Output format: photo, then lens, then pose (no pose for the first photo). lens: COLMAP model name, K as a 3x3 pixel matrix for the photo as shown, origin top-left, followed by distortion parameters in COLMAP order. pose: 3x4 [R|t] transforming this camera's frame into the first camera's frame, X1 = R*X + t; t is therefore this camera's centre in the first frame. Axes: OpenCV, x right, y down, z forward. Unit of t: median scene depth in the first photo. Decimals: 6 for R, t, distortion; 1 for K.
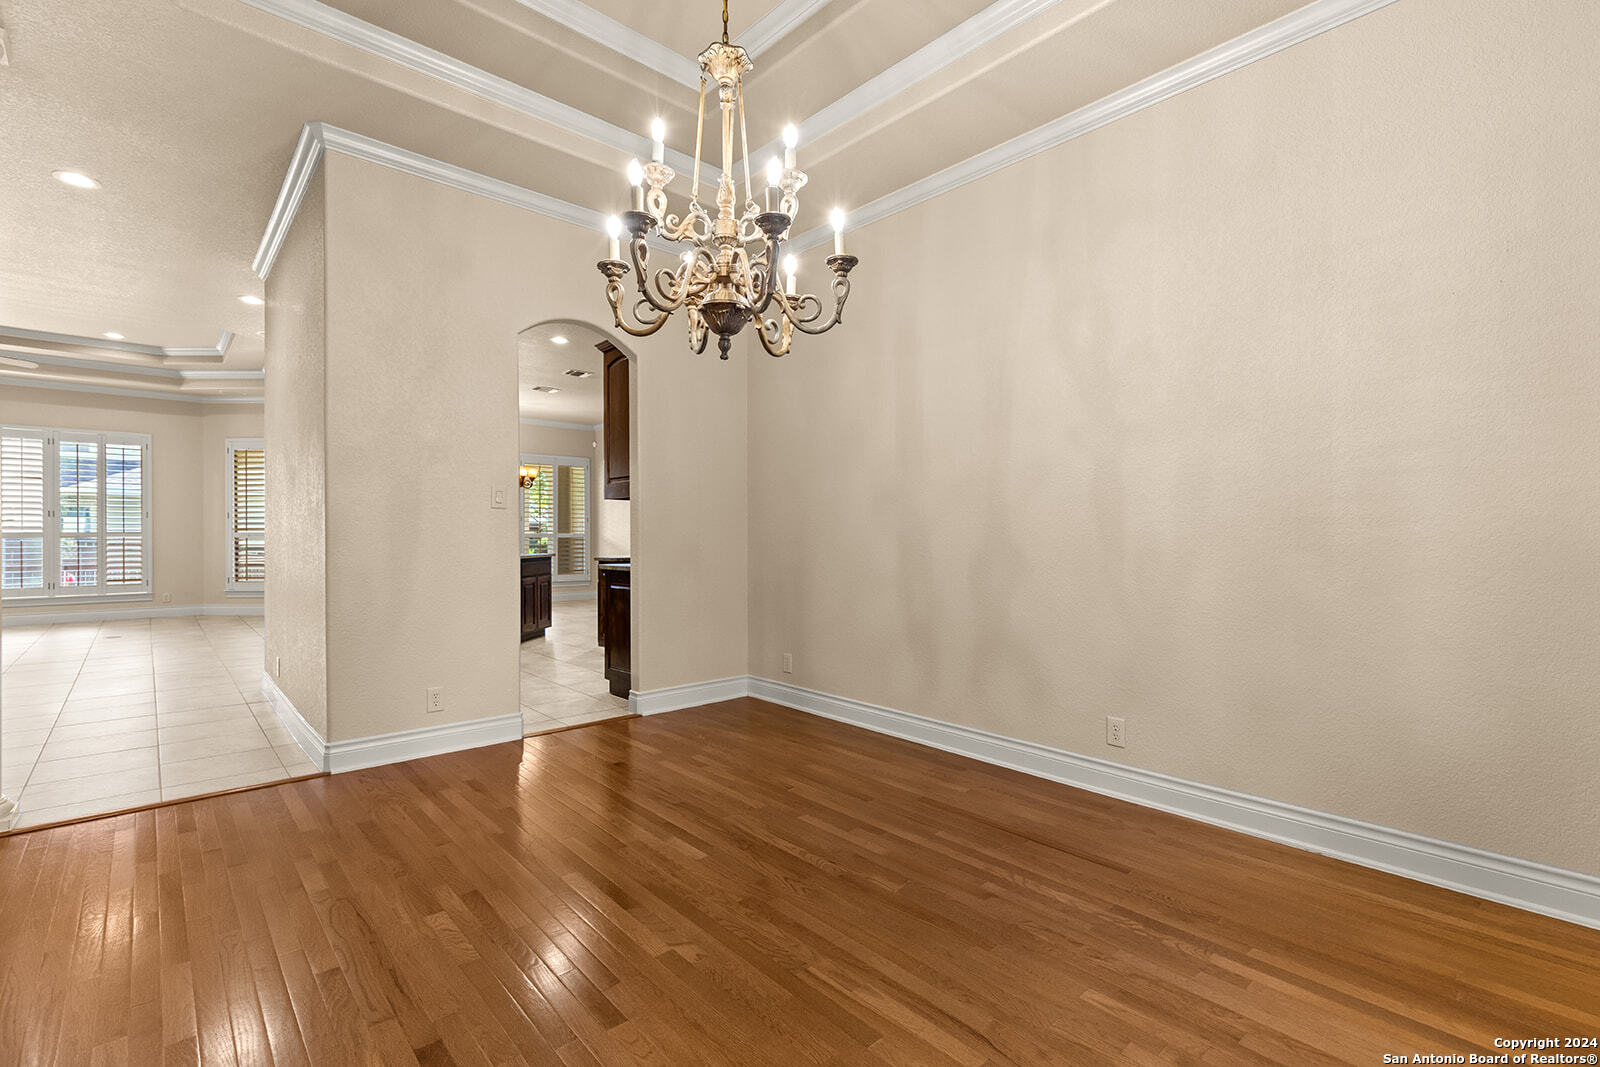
lens RADIAL K [[721.3, 0, 810.4], [0, 721.3, 539.7], [0, 0, 1]] dist [-0.004857, 0.000909]
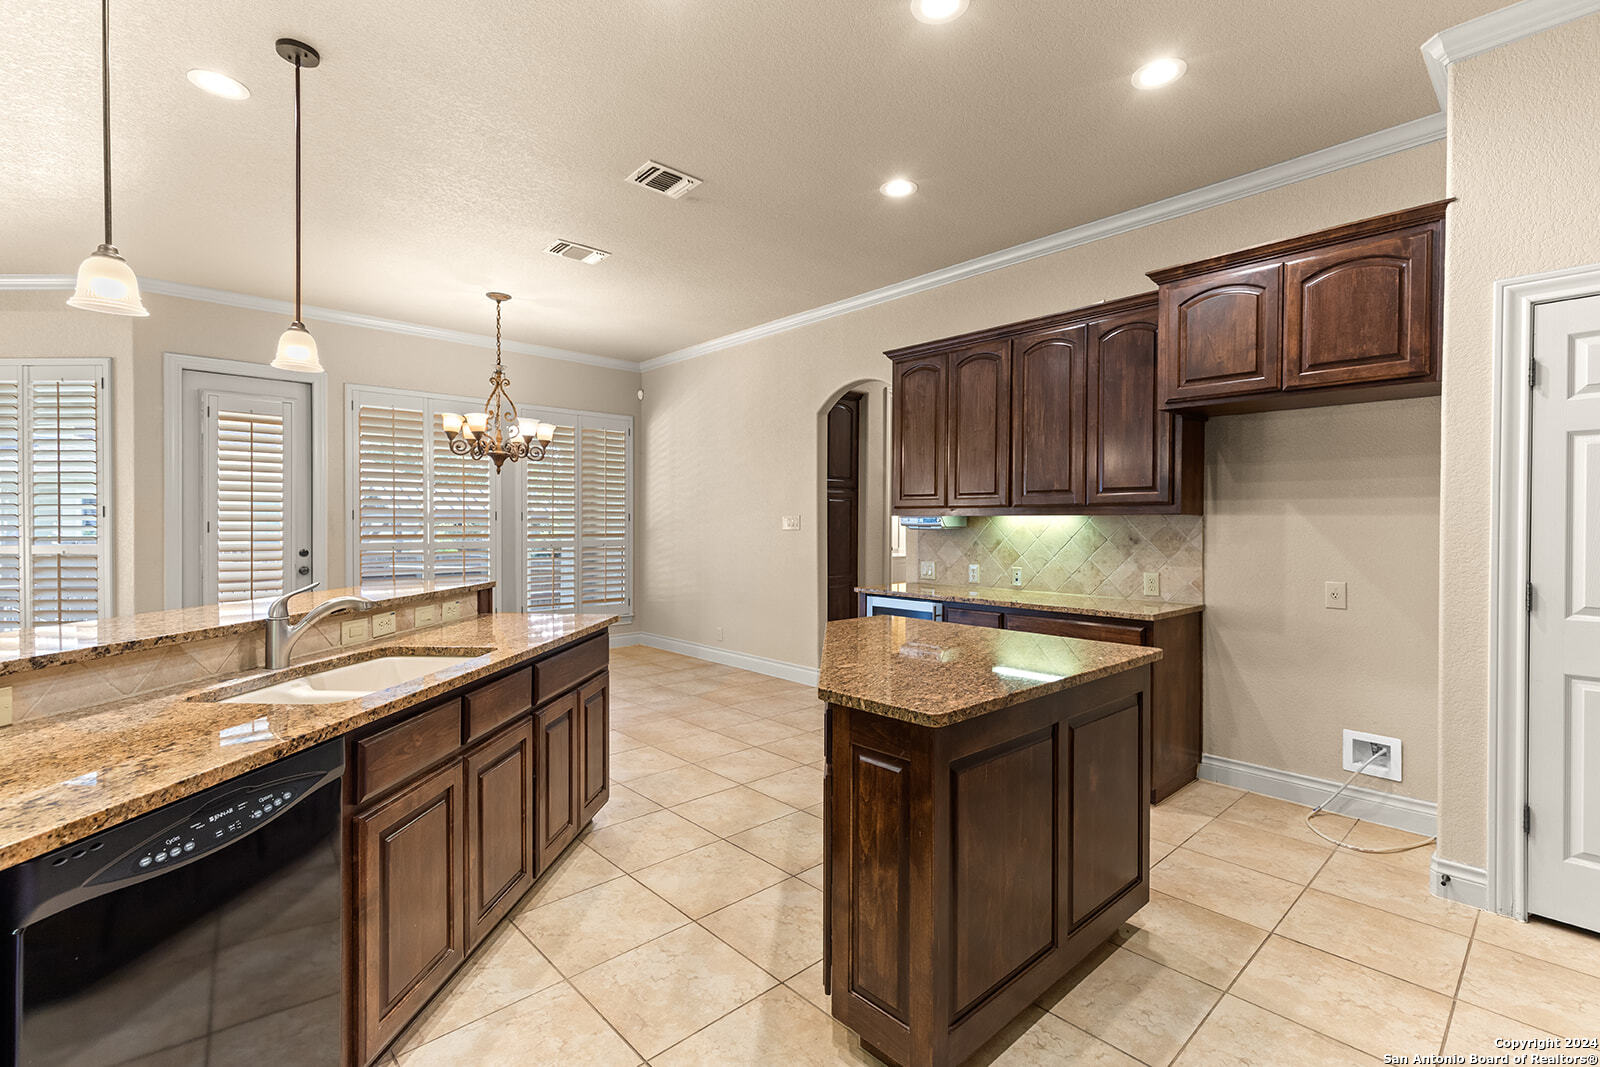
lens RADIAL K [[721.3, 0, 824.7], [0, 721.3, 543.8], [0, 0, 1]] dist [-0.004857, 0.000909]
pose [[0.999654, -0.002530, 0.026191, -0.213808], [0.002071, 0.999844, 0.017550, -0.019751], [-0.026231, -0.017490, 0.999503, 0.507384]]
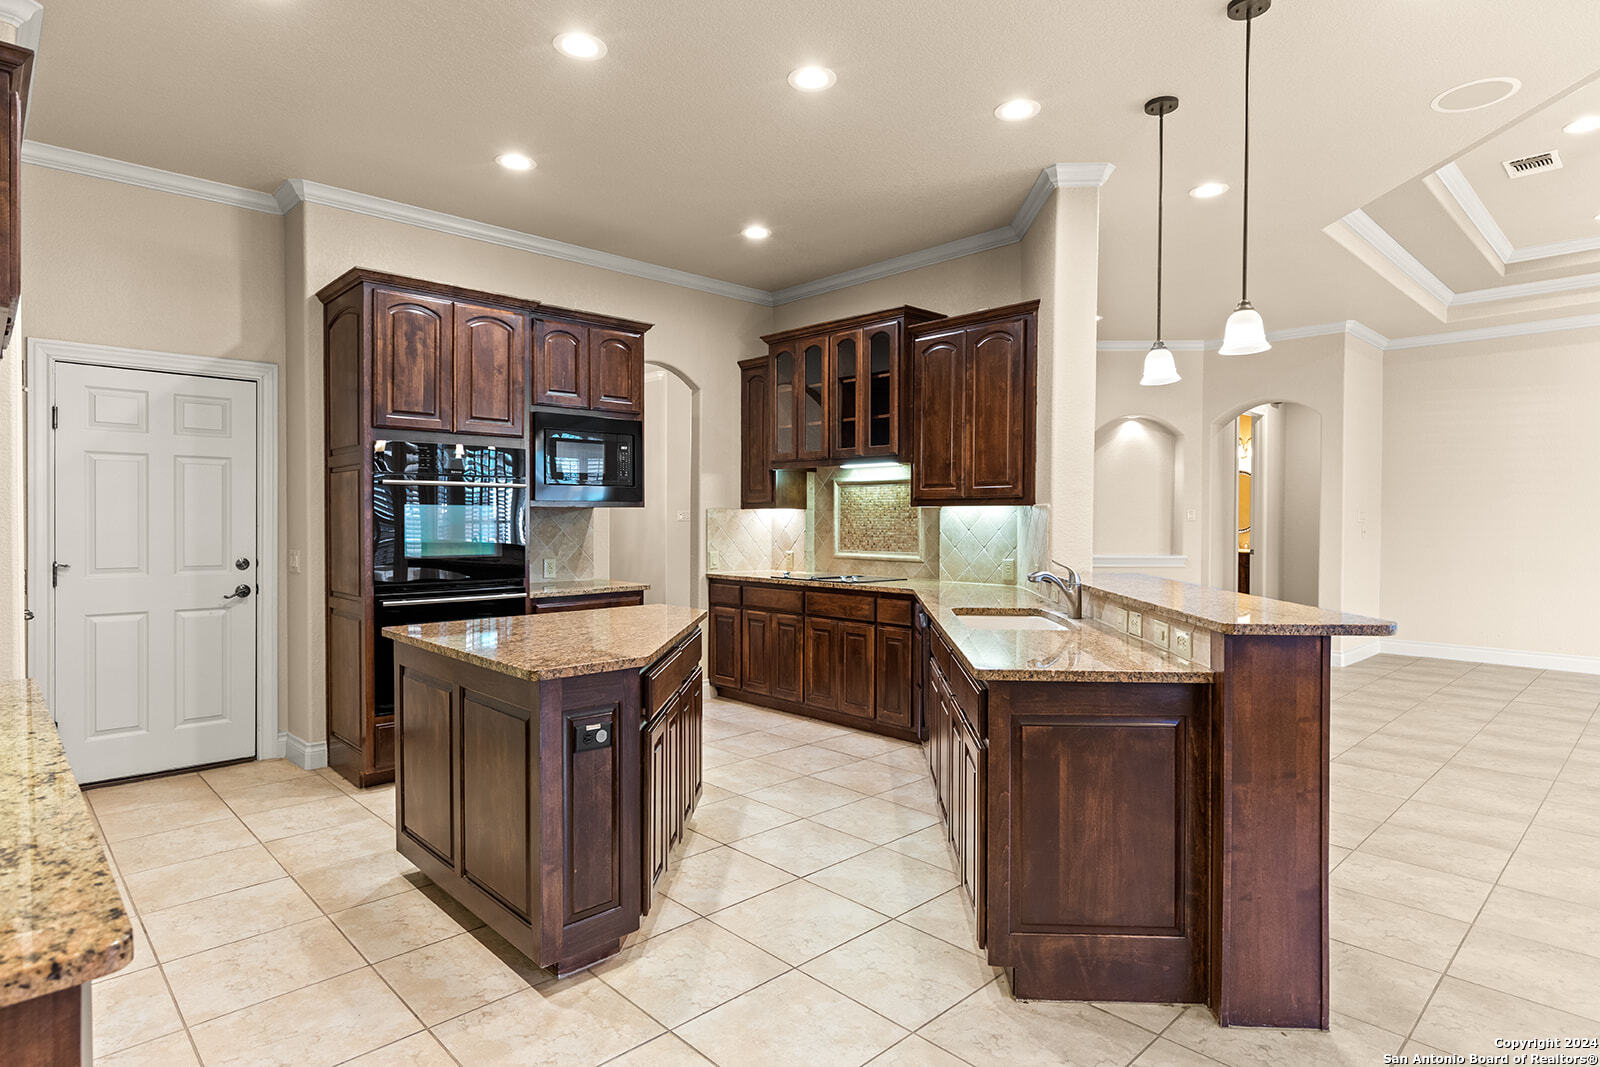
lens RADIAL K [[881.3, 0, 830.4], [0, 881.3, 530.4], [0, 0, 1]] dist [0.005568, 0.000422]
pose [[-0.999144, -0.004540, -0.041119, -0.250259], [-0.005532, 0.999696, 0.024043, -0.025717], [0.040997, 0.024250, -0.998865, 1.100373]]
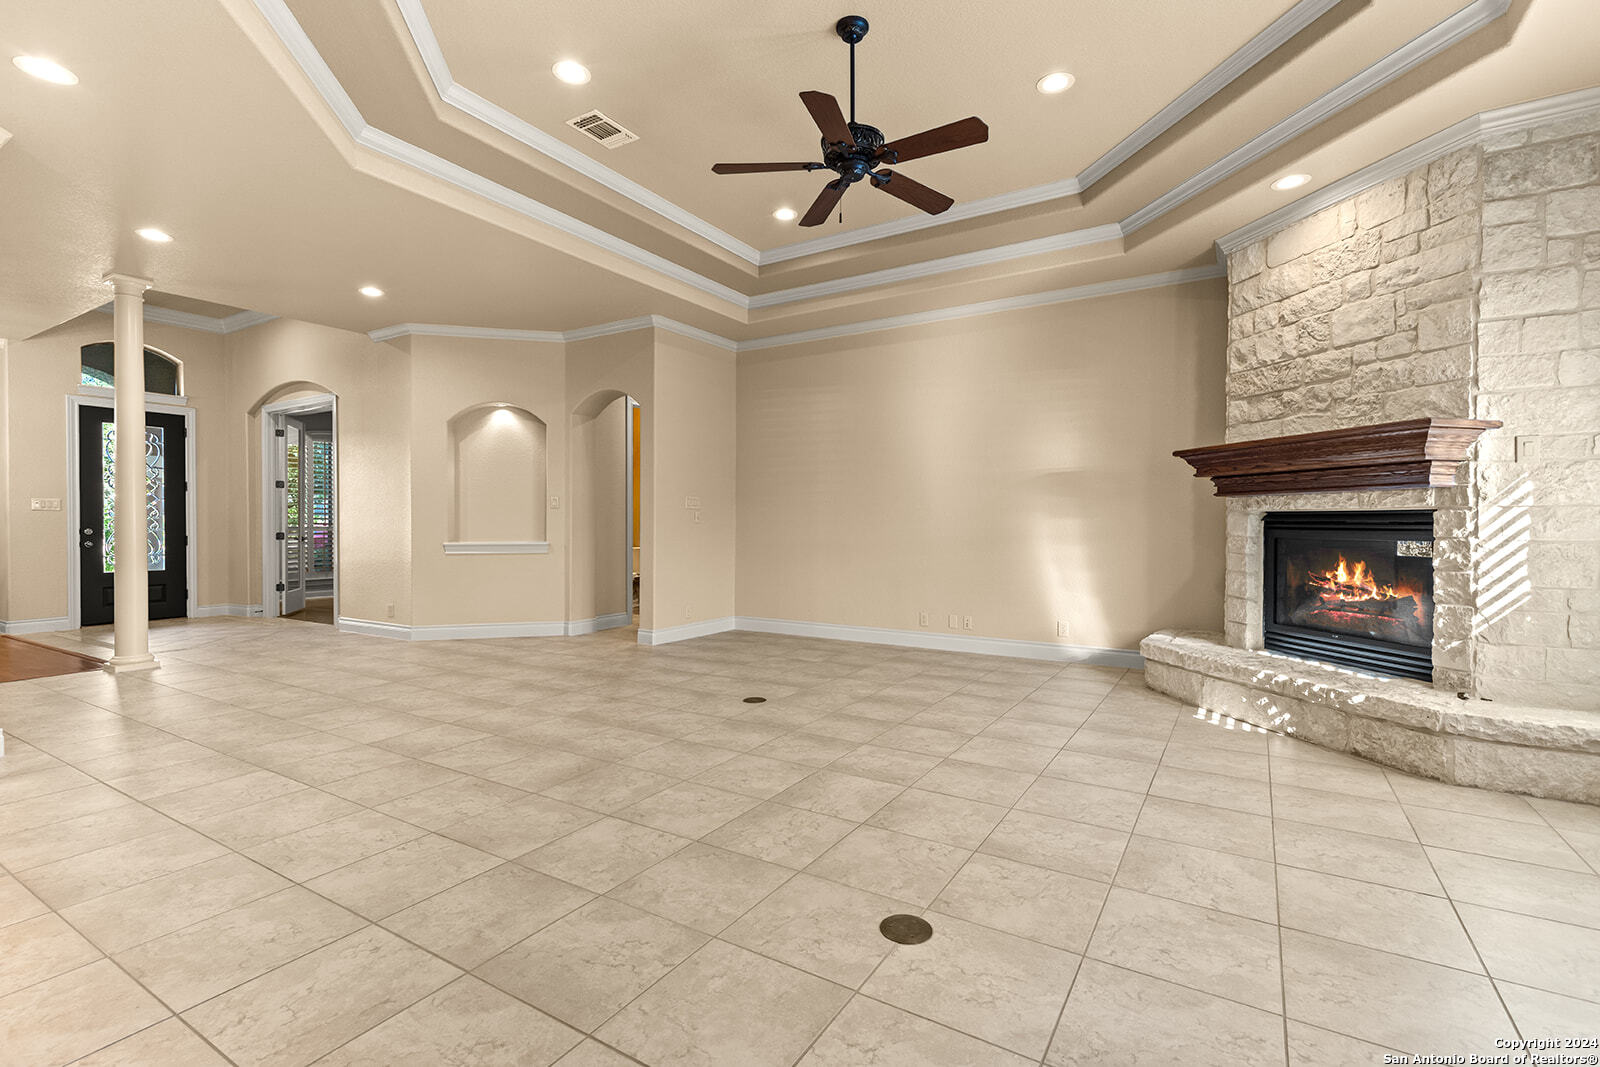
lens RADIAL K [[721.3, 0, 814.7], [0, 721.3, 528.7], [0, 0, 1]] dist [-0.004857, 0.000909]
pose [[-0.963941, -0.001499, -0.266113, -0.722301], [-0.006973, 0.999783, 0.019627, -0.009293], [0.266026, 0.020775, -0.963742, 1.028844]]
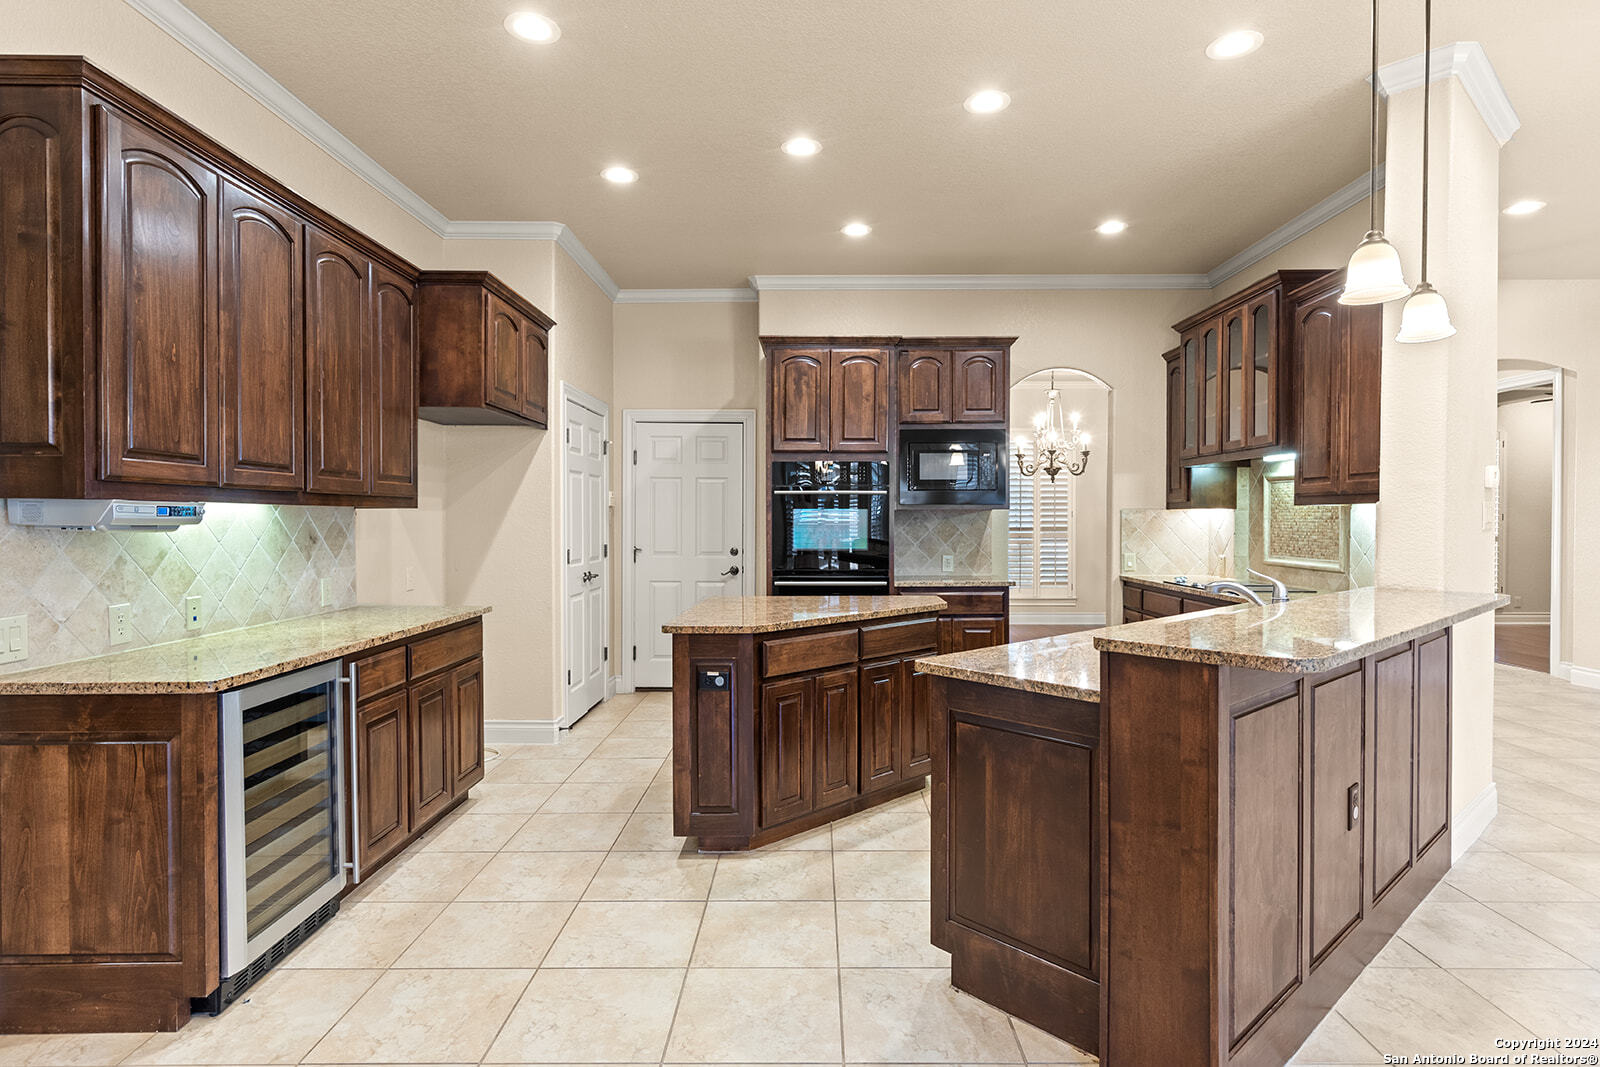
lens RADIAL K [[881.3, 0, 796.7], [0, 881.3, 530.2], [0, 0, 1]] dist [0.005568, 0.000422]
pose [[-0.728573, -0.012719, 0.684850, -0.461796], [0.004569, 0.999715, 0.023427, -0.026686], [-0.684953, 0.020197, -0.728308, 1.071635]]
